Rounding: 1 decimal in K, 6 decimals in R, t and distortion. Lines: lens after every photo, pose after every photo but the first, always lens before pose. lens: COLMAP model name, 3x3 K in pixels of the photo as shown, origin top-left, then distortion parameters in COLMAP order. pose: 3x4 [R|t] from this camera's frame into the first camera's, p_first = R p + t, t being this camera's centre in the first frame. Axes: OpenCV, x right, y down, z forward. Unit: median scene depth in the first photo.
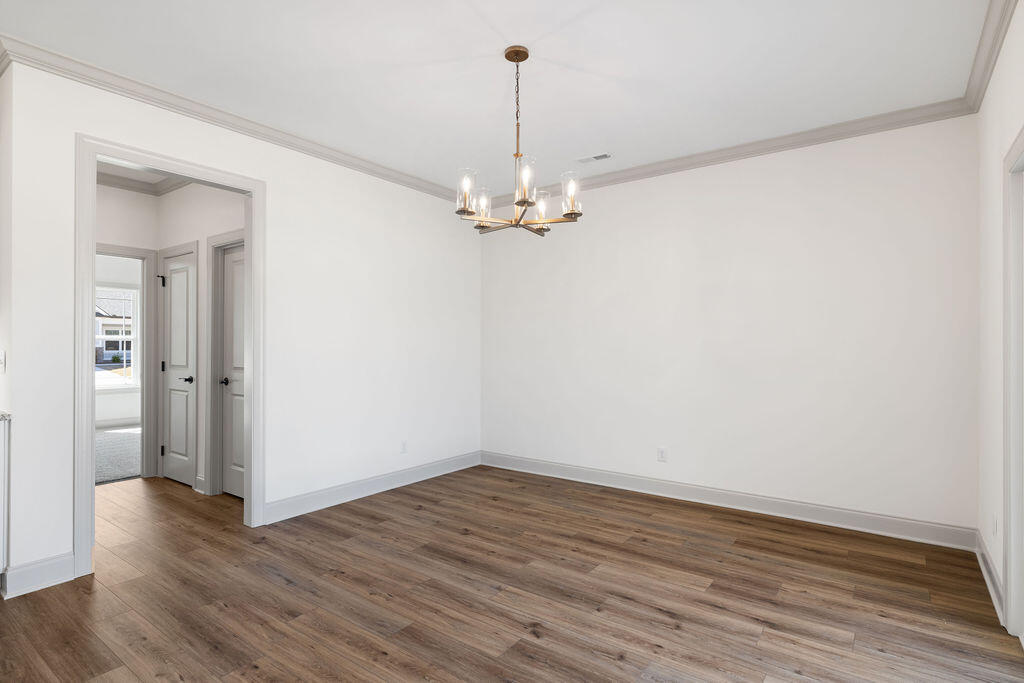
lens RADIAL K [[515.4, 0, 511.8], [0, 515.4, 341.9], [0, 0, 1]] dist [-0.010905, 0.000972]
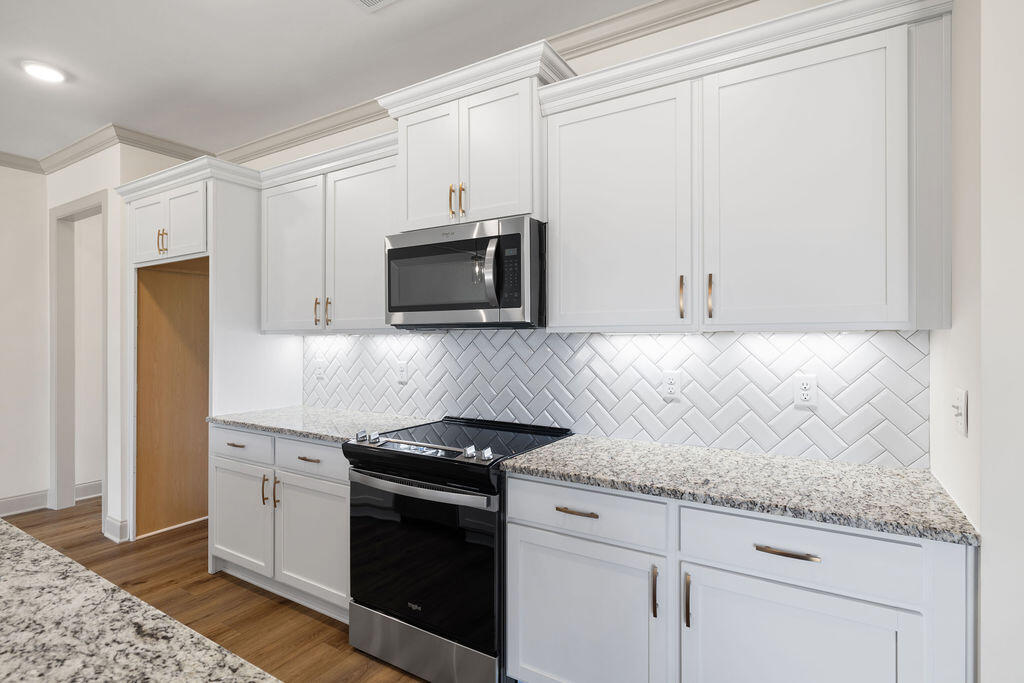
lens RADIAL K [[515.4, 0, 510.8], [0, 515.4, 337.7], [0, 0, 1]] dist [-0.010905, 0.000972]
pose [[0.093907, -0.002823, -0.995577, -0.526752], [-0.000605, 0.999996, -0.002892, -0.024369], [0.995581, 0.000874, 0.093905, 0.503609]]
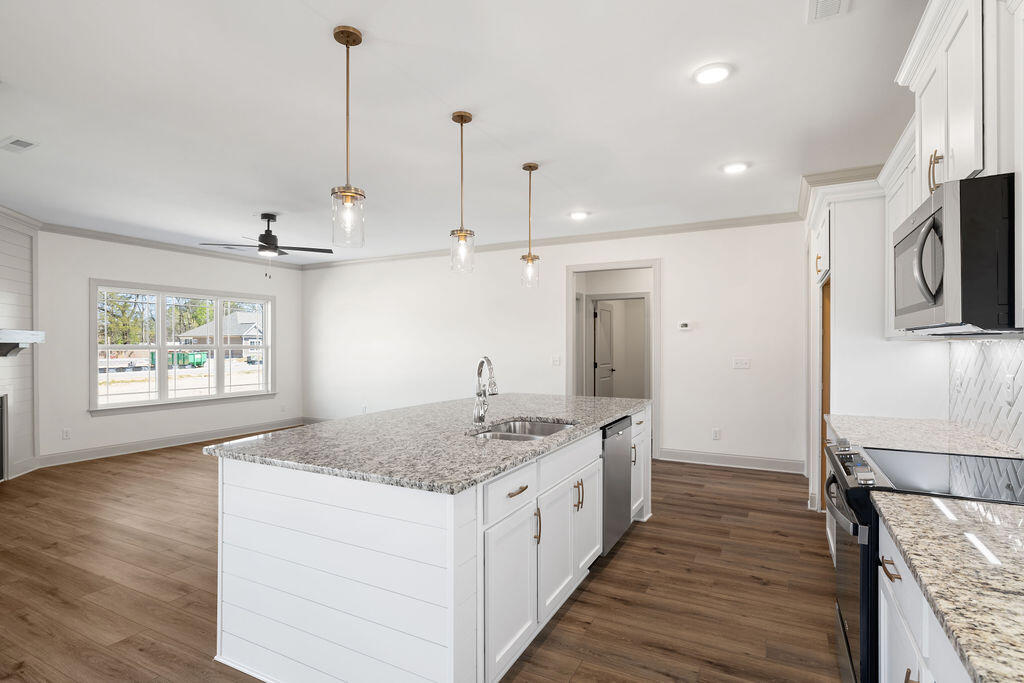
lens RADIAL K [[515.4, 0, 508.6], [0, 515.4, 346.5], [0, 0, 1]] dist [-0.010905, 0.000972]
pose [[-0.986822, 0.003509, -0.161774, -0.706924], [0.003747, 0.999992, -0.001162, -0.024667], [0.161769, -0.001753, -0.986827, 1.052740]]
